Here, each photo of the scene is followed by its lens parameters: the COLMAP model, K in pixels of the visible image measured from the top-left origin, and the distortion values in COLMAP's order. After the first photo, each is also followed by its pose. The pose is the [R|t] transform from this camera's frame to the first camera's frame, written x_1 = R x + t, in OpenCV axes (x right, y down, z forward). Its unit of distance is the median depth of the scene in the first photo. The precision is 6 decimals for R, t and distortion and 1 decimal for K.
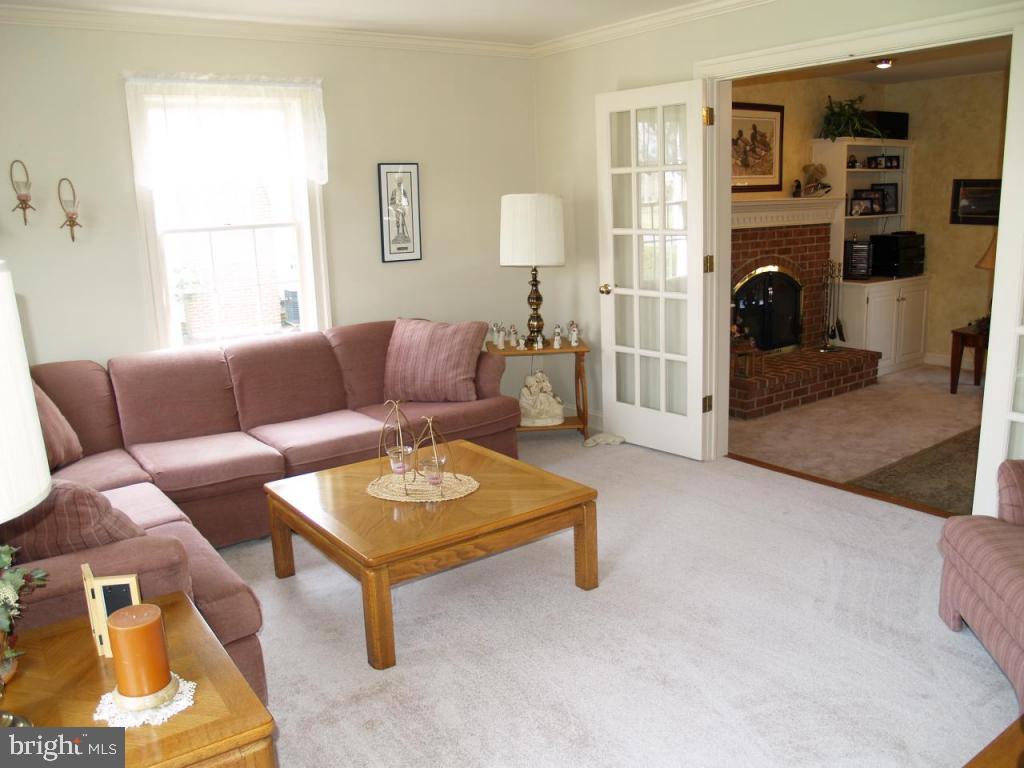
lens RADIAL K [[836.3, 0, 511.0], [0, 836.3, 388.9], [0, 0, 1]] dist [-0.126556, 0.078757]
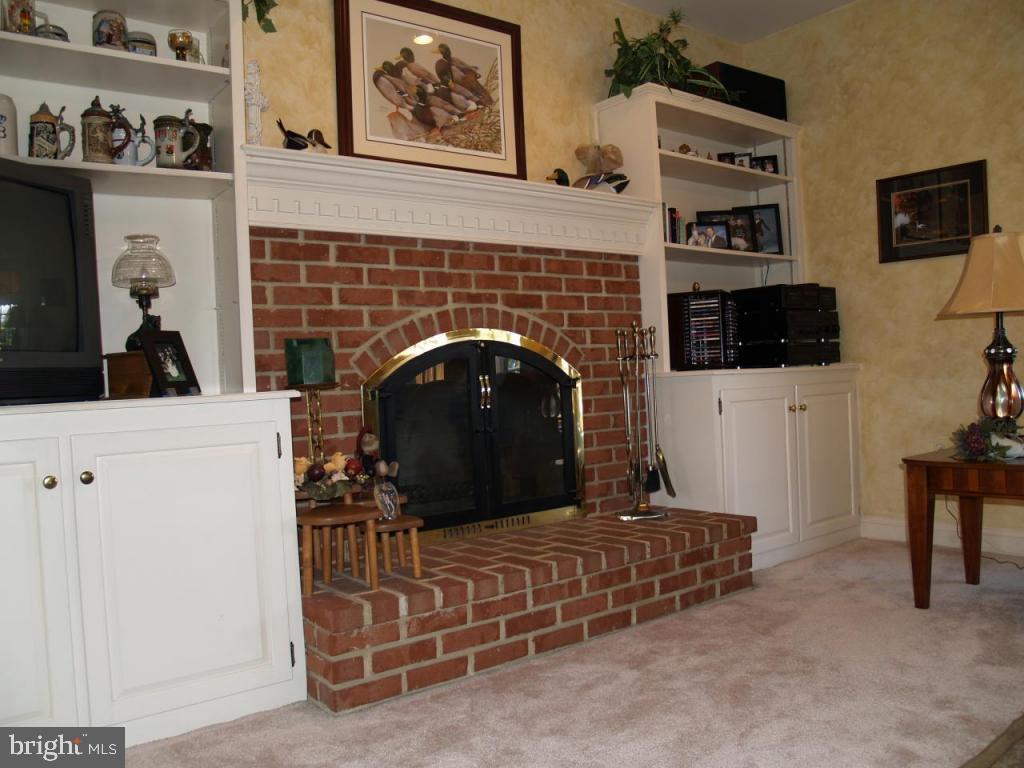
lens RADIAL K [[836.3, 0, 513.0], [0, 836.3, 381.6], [0, 0, 1]] dist [-0.126556, 0.078757]
pose [[0.999151, -0.010299, 0.039890, 0.298910], [0.018989, 0.974394, -0.224046, -0.017862], [-0.036561, 0.224613, 0.973762, 0.538486]]
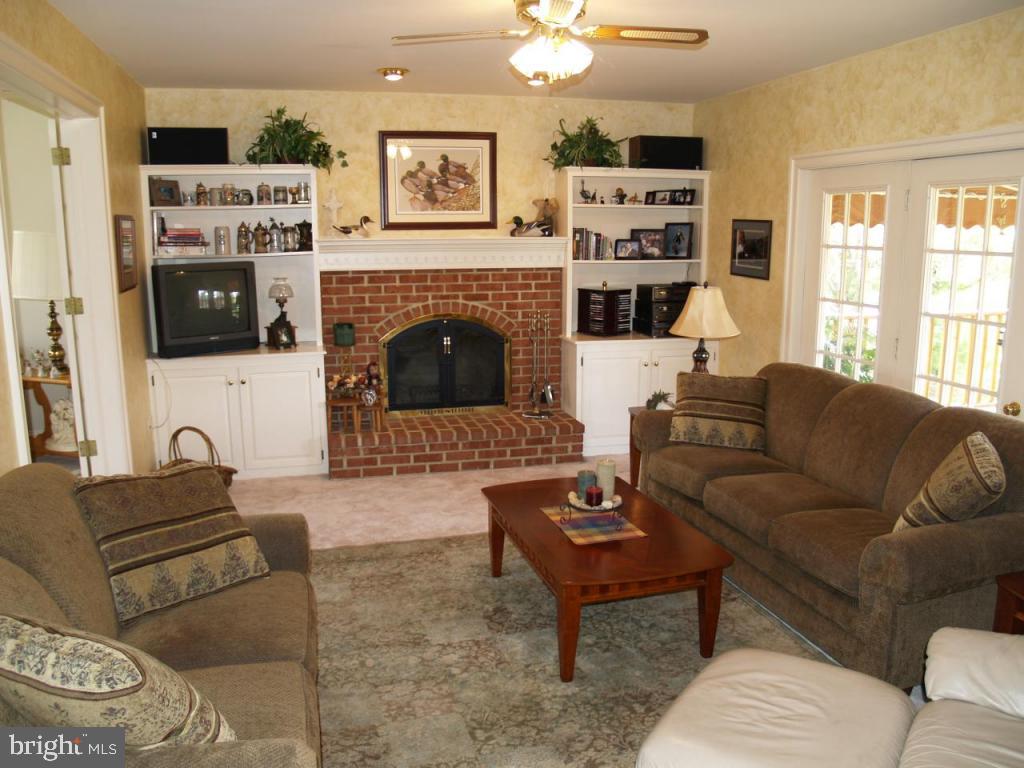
lens RADIAL K [[836.3, 0, 512.9], [0, 836.3, 379.3], [0, 0, 1]] dist [-0.126556, 0.078757]
pose [[0.928295, 0.101568, -0.357704, 0.676815], [-0.114646, 0.993286, -0.015485, -0.069122], [0.353730, 0.055384, 0.933707, 0.182052]]
